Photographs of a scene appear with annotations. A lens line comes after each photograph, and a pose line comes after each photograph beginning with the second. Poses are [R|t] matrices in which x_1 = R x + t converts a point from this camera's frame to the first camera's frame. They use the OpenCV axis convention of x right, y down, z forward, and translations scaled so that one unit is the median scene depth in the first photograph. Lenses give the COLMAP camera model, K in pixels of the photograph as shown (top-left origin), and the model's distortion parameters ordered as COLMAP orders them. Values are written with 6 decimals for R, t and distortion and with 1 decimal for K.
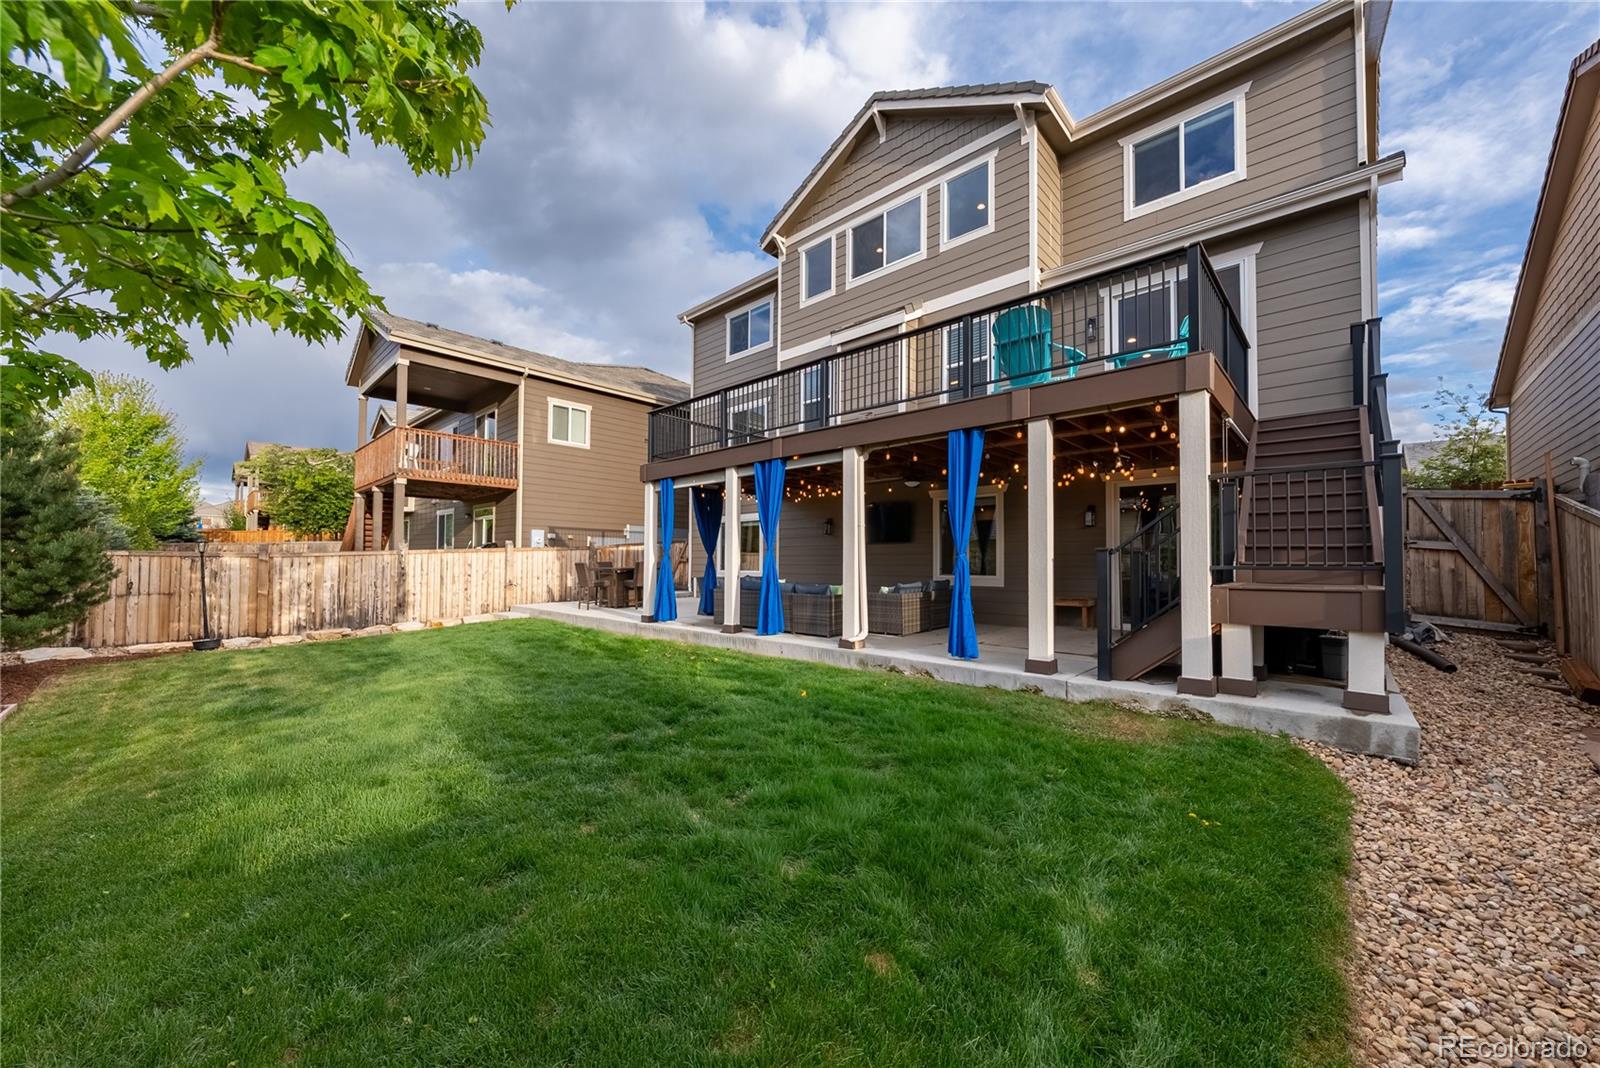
lens RADIAL K [[587.8, 0, 817.8], [0, 587.8, 552.5], [0, 0, 1]] dist [0.000825, 0.000021]
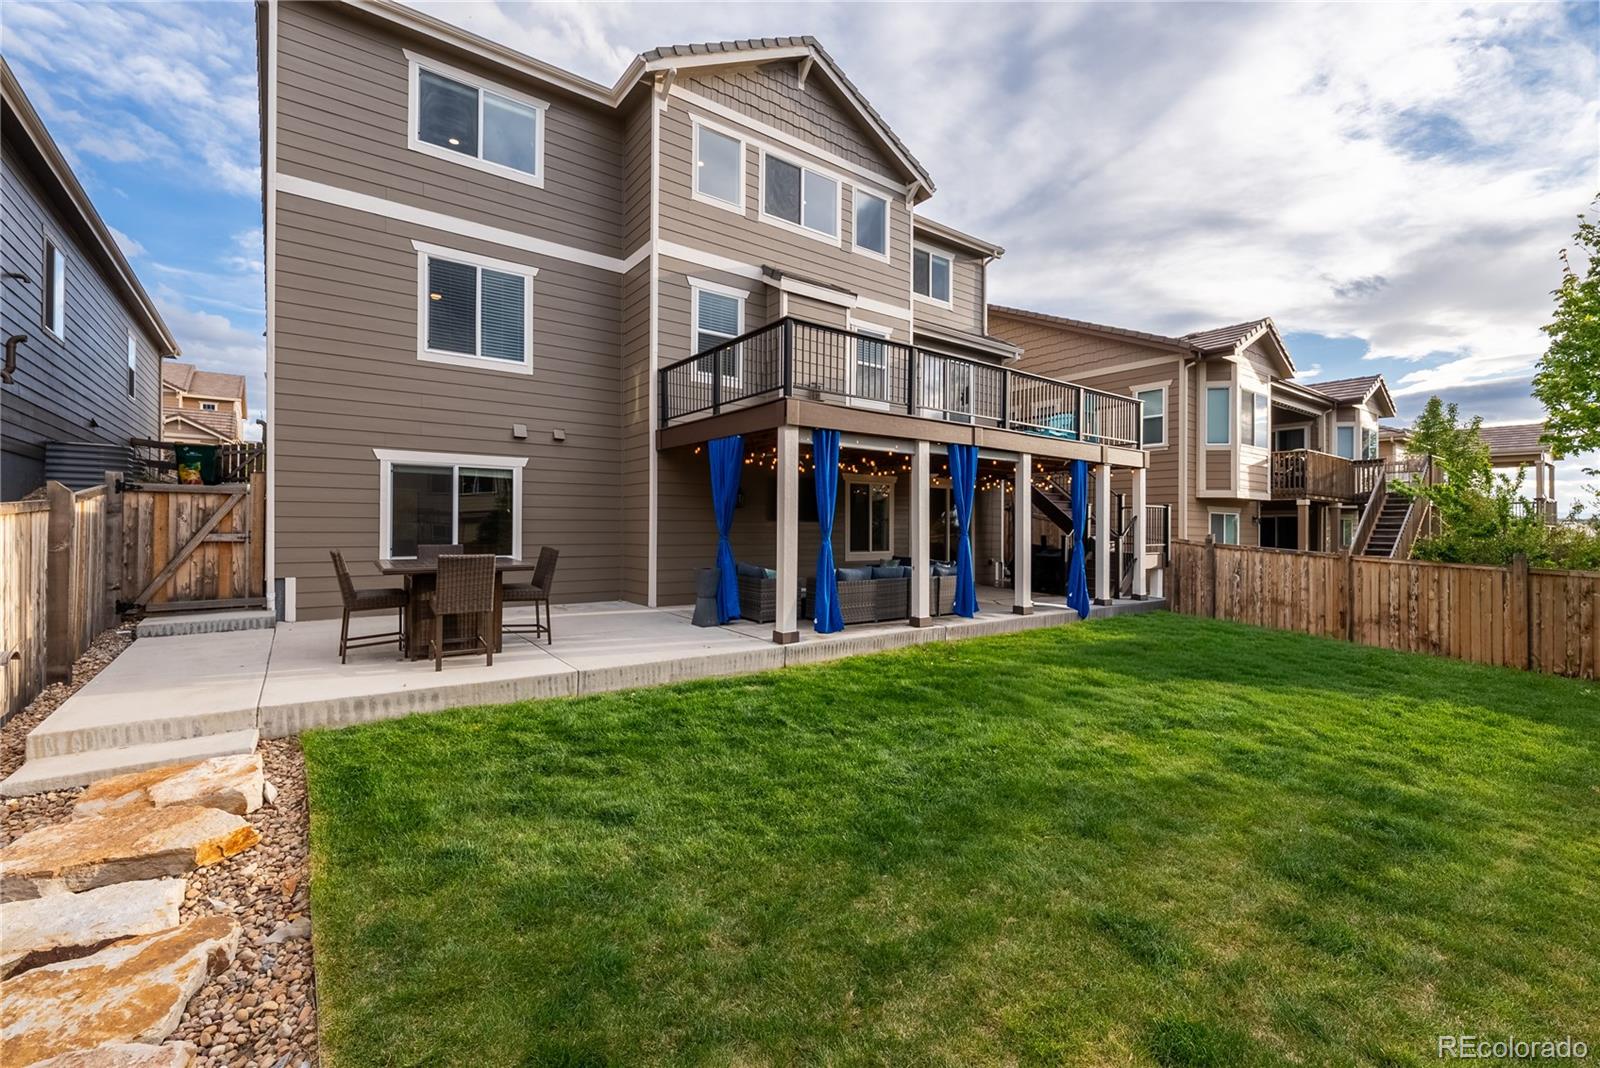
lens RADIAL K [[695.1, 0, 802.9], [0, 695.1, 532.7], [0, 0, 1]] dist [0.001707, 0.000254]
pose [[0.191249, 0.005175, 0.981528, -1.017909], [-0.026784, 0.999641, -0.000052, -0.001068], [-0.981176, -0.026280, 0.191319, 0.817268]]
